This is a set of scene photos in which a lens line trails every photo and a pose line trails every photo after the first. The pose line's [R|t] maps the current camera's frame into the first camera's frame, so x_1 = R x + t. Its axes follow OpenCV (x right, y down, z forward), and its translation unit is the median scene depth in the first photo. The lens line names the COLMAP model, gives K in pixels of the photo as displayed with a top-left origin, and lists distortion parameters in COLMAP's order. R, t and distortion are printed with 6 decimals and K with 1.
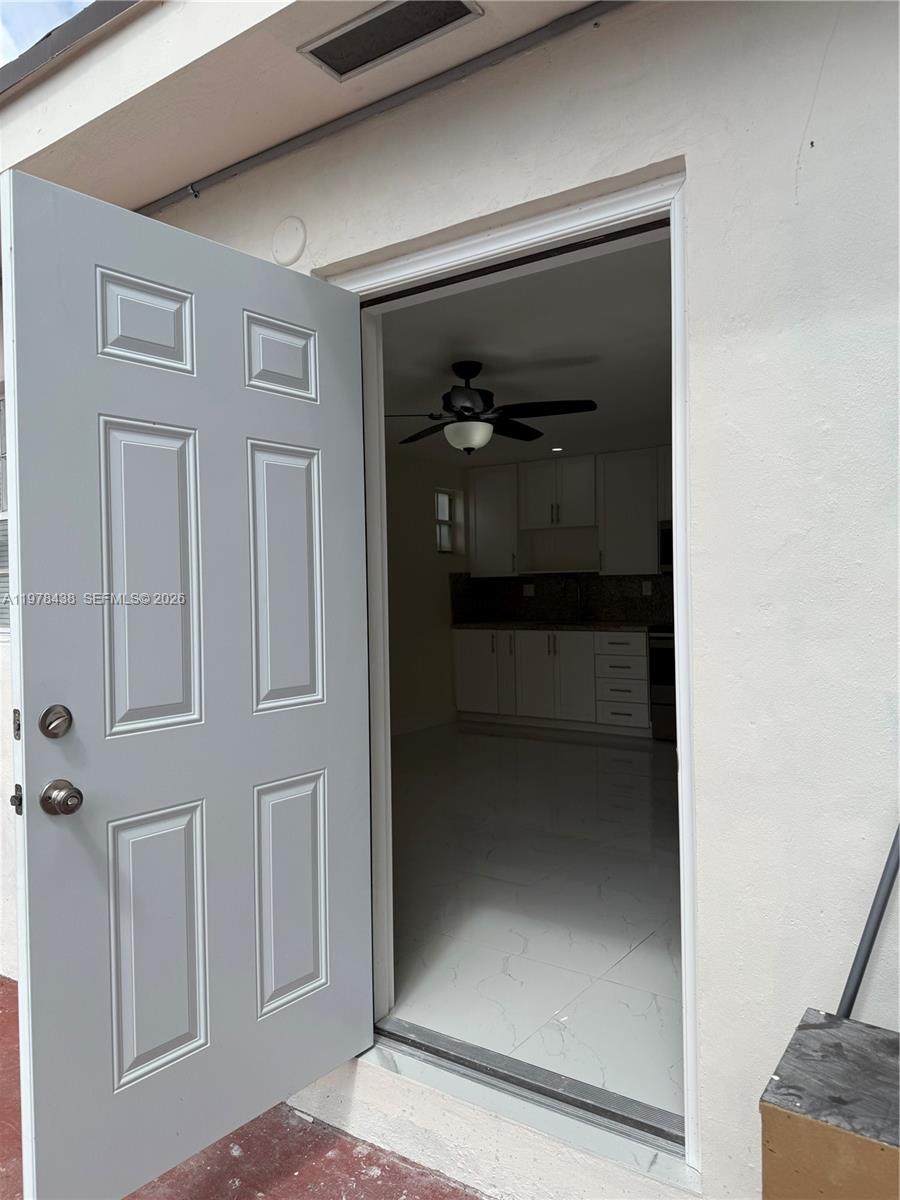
lens RADIAL K [[819.5, 0, 450.0], [0, 819.5, 600.0], [0, 0, 1]] dist [0.098325, 0.000078]
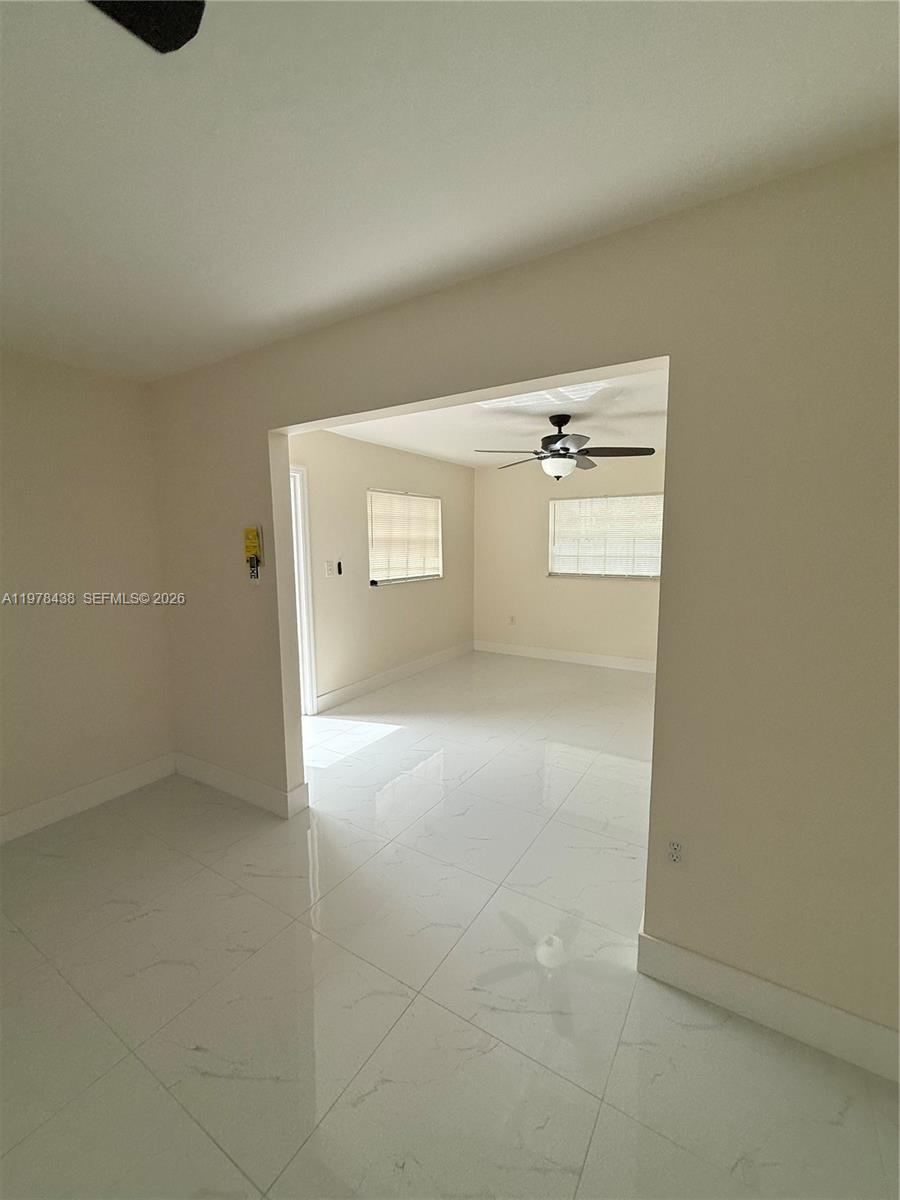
lens RADIAL K [[493.2, 0, 448.4], [0, 493.2, 601.3], [0, 0, 1]] dist [0.000575, -0.000892]
pose [[0.056917, 0.136229, -0.989041, 0.537843], [-0.007100, 0.990677, 0.136045, -0.048697], [0.998354, -0.000721, 0.057354, 0.443828]]
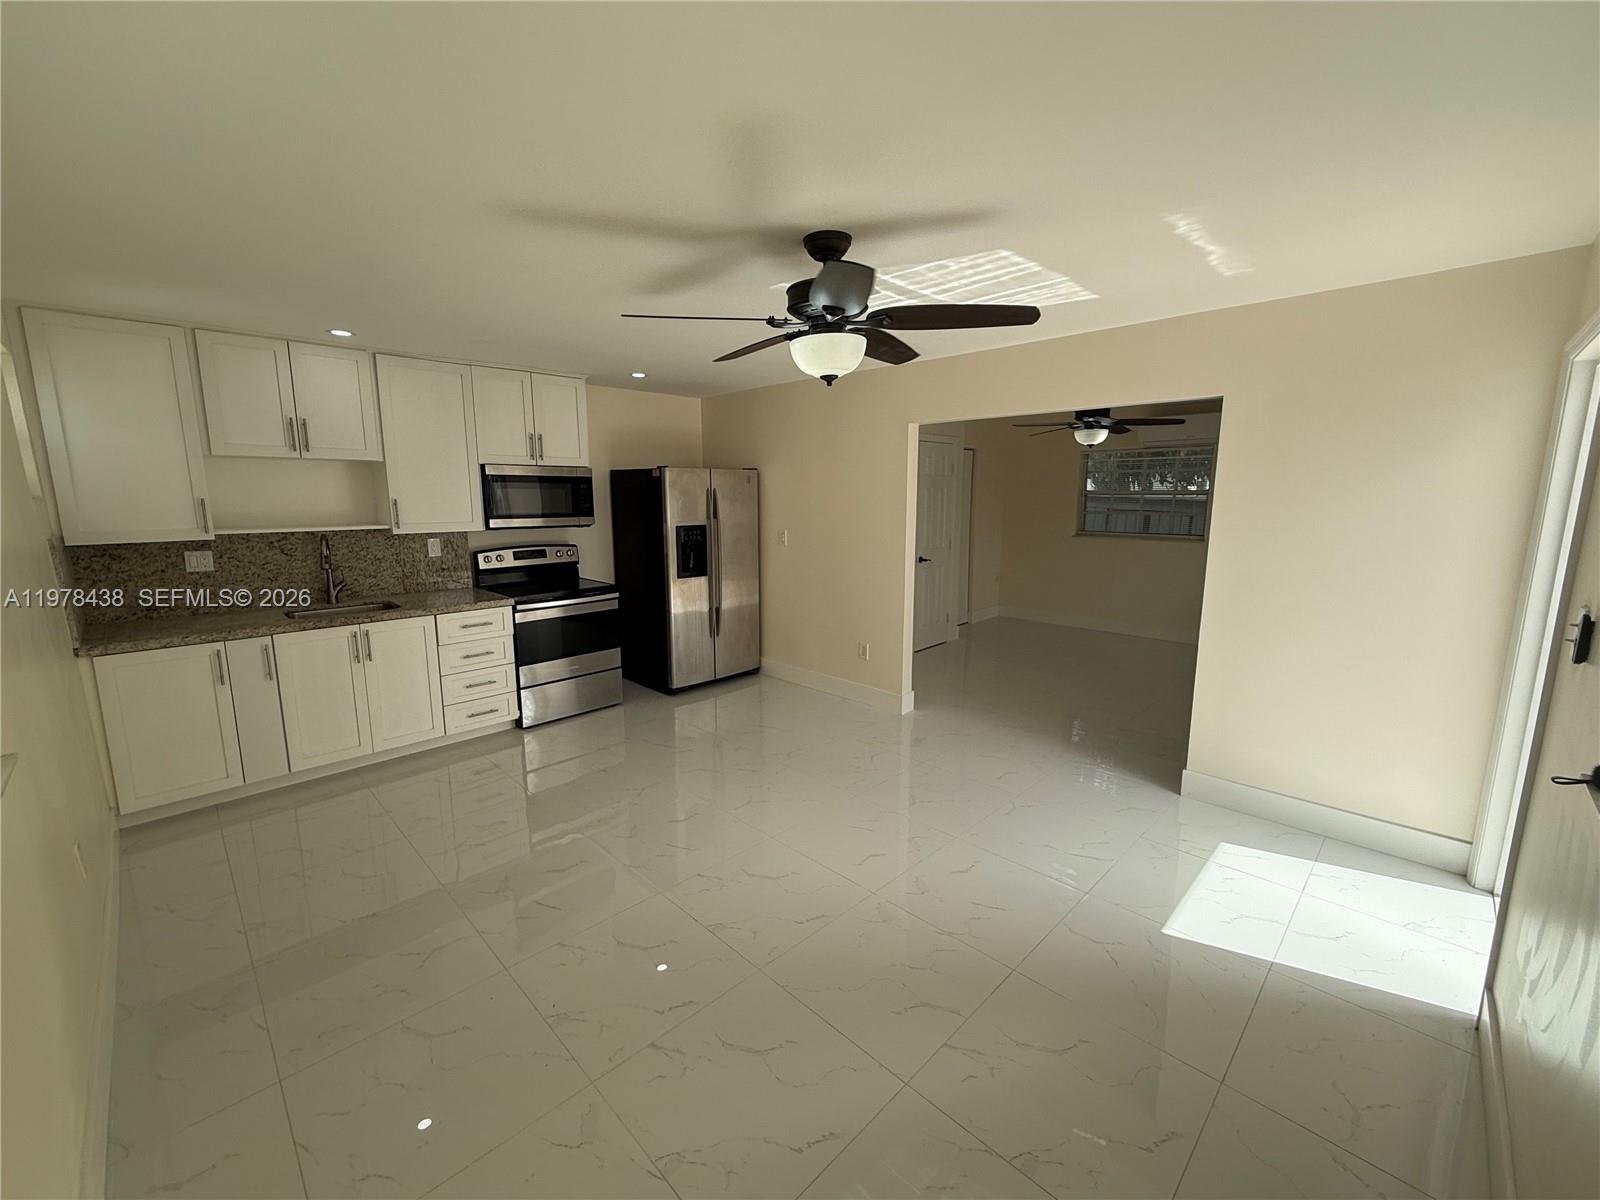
lens RADIAL K [[657.6, 0, 801.0], [0, 657.6, 598.7], [0, 0, 1]] dist [0.000575, -0.000892]
pose [[0.160955, -0.147068, 0.975943, -0.306546], [0.010335, 0.989032, 0.147337, -0.052751], [-0.986908, -0.013628, 0.160710, 0.548886]]
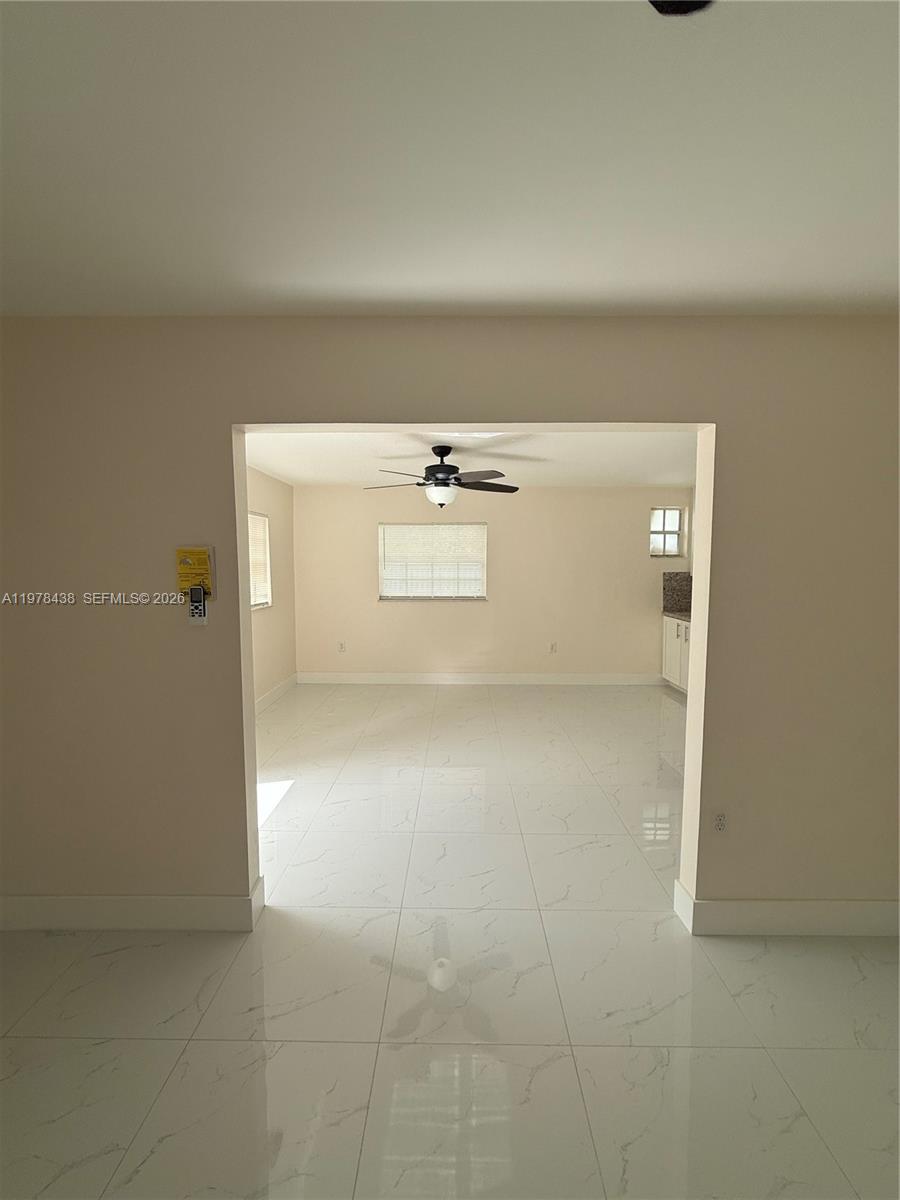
lens RADIAL K [[493.2, 0, 448.4], [0, 493.2, 601.3], [0, 0, 1]] dist [0.000575, -0.000892]
pose [[0.567779, 0.080578, -0.819228, 0.467593], [-0.019079, 0.996218, 0.084764, -0.048946], [0.822960, -0.032497, 0.567169, 0.285297]]
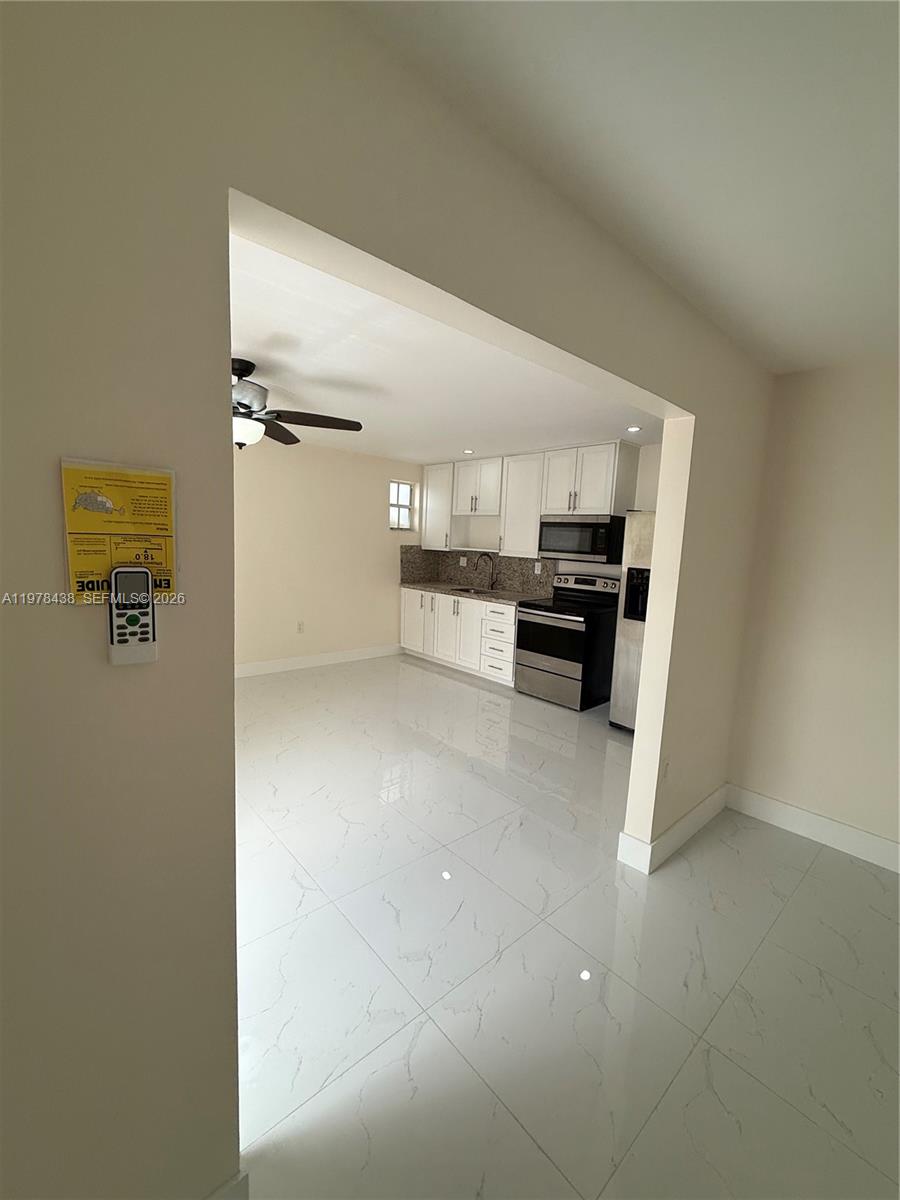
lens RADIAL K [[493.2, 0, 448.4], [0, 493.2, 601.3], [0, 0, 1]] dist [0.000575, -0.000892]
pose [[0.973755, 0.085203, -0.211051, 0.262610], [-0.061792, 0.991425, 0.115148, -0.041103], [0.219052, -0.099085, 0.970669, 0.236261]]
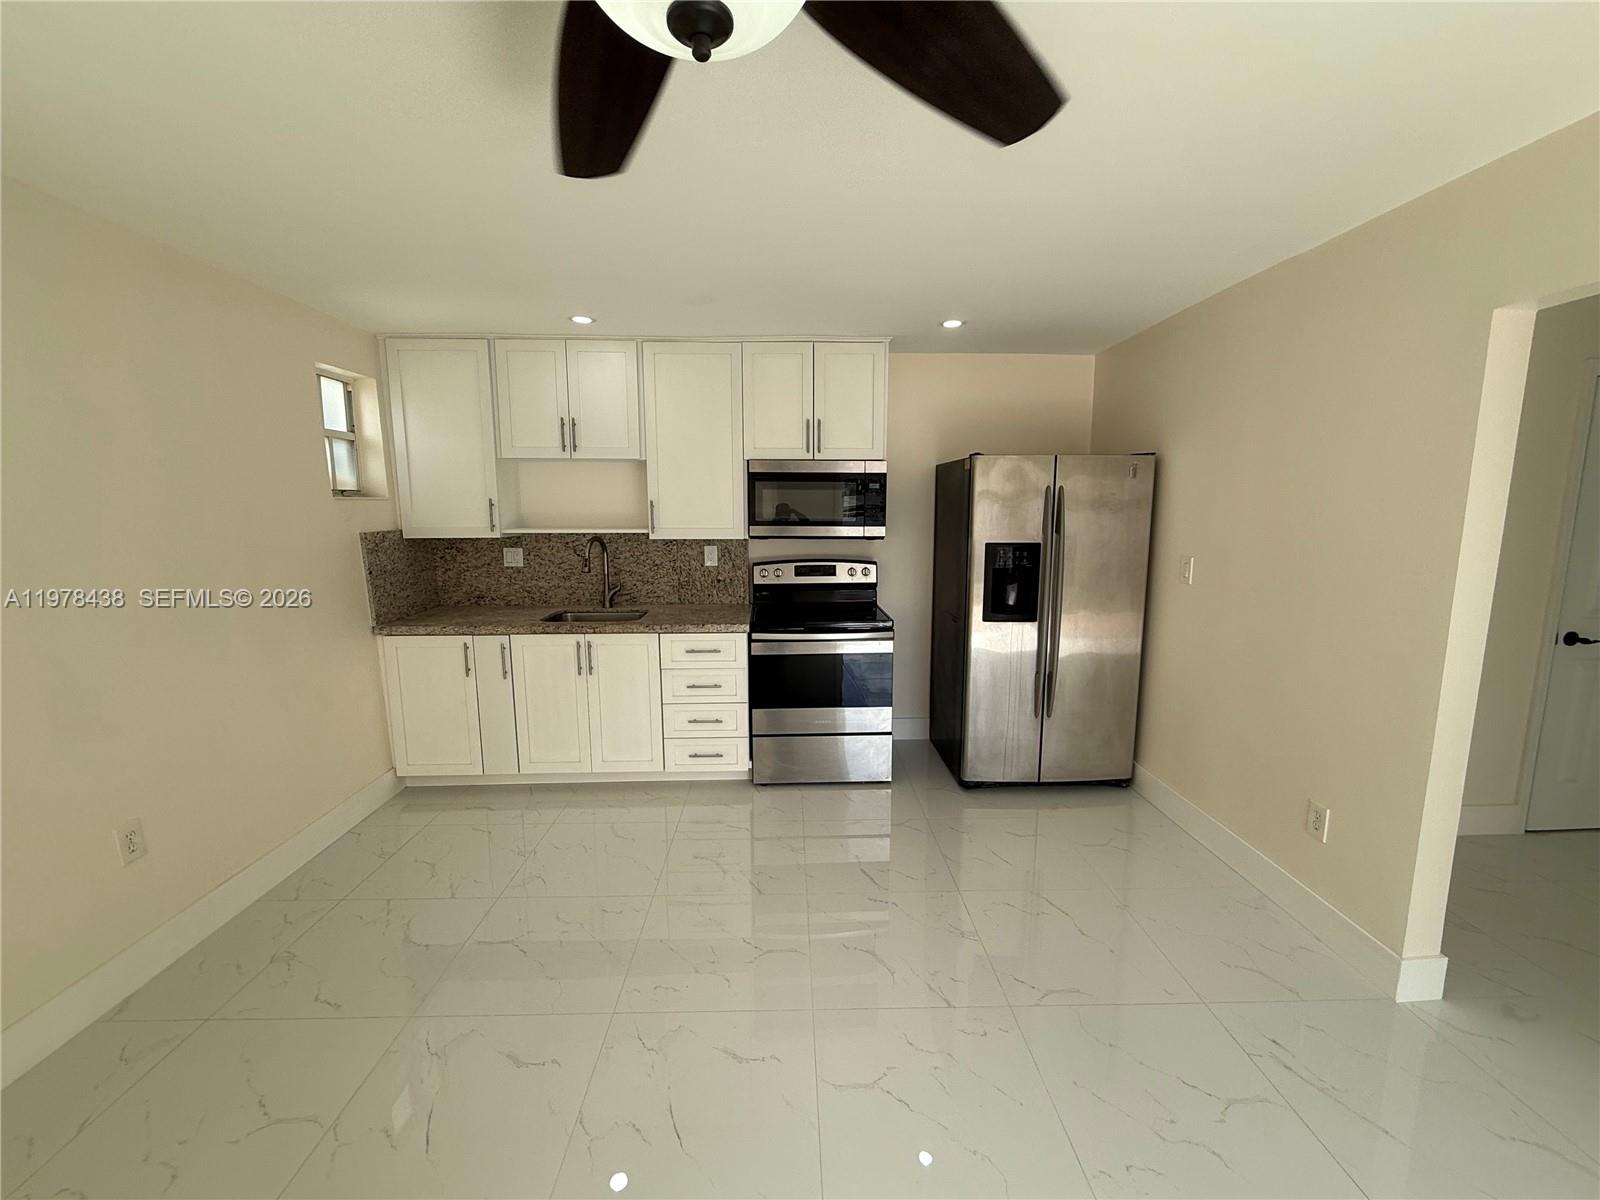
lens RADIAL K [[657.6, 0, 801.0], [0, 657.6, 598.7], [0, 0, 1]] dist [0.000575, -0.000892]
pose [[0.796391, -0.073560, 0.600292, -0.033990], [-0.002068, 0.992238, 0.124333, -0.046322], [-0.604779, -0.100259, 0.790057, 0.503481]]
